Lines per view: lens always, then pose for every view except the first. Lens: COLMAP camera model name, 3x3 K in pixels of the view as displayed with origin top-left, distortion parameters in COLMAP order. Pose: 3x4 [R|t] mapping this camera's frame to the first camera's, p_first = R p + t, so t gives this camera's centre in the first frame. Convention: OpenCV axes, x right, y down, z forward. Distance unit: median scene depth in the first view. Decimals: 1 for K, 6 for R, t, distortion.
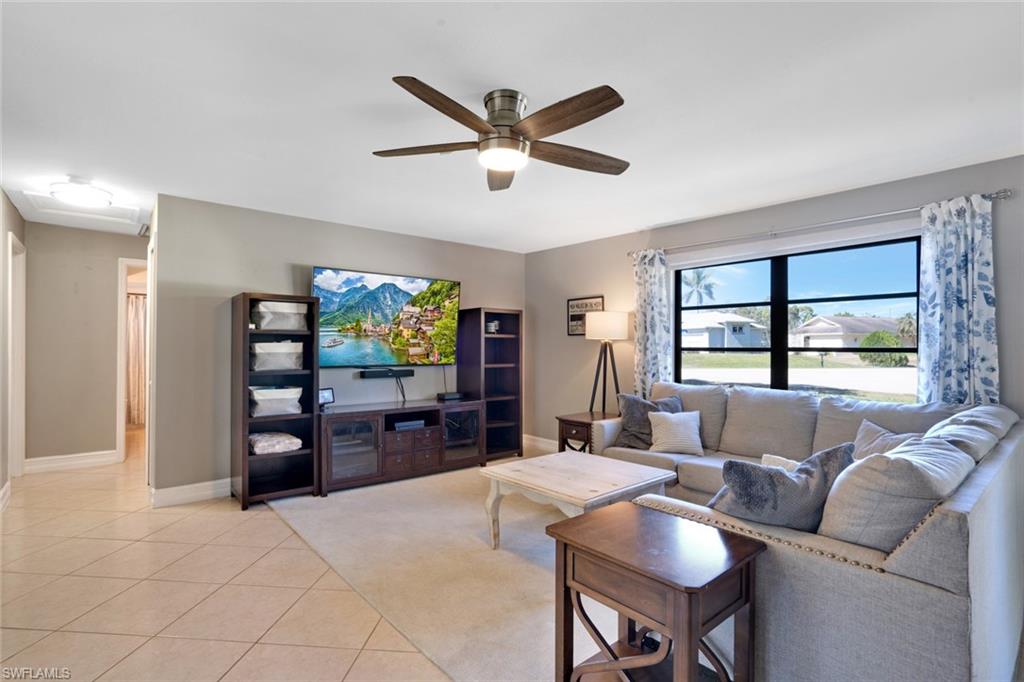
lens RADIAL K [[492.5, 0, 512.0], [0, 492.5, 341.0], [0, 0, 1]] dist [-0.053492, 0.036021]
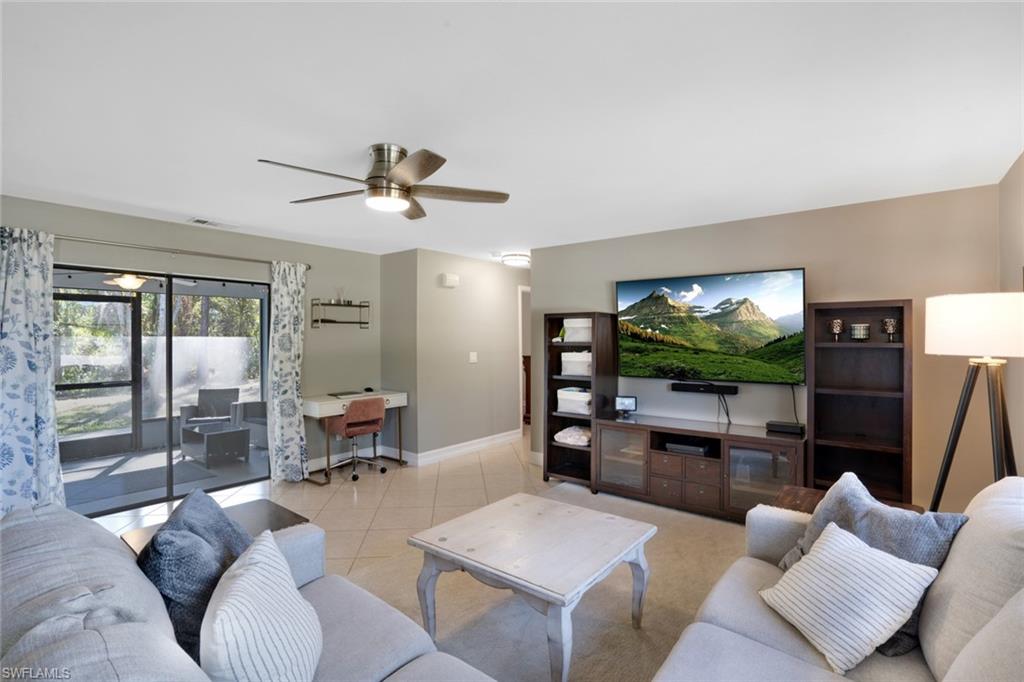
lens RADIAL K [[492.5, 0, 512.0], [0, 492.5, 341.0], [0, 0, 1]] dist [-0.053492, 0.036021]
pose [[0.164914, 0.000733, -0.986308, 0.539056], [0.014020, 0.999897, 0.003087, -0.024936], [0.986208, -0.014337, 0.164887, 0.506832]]
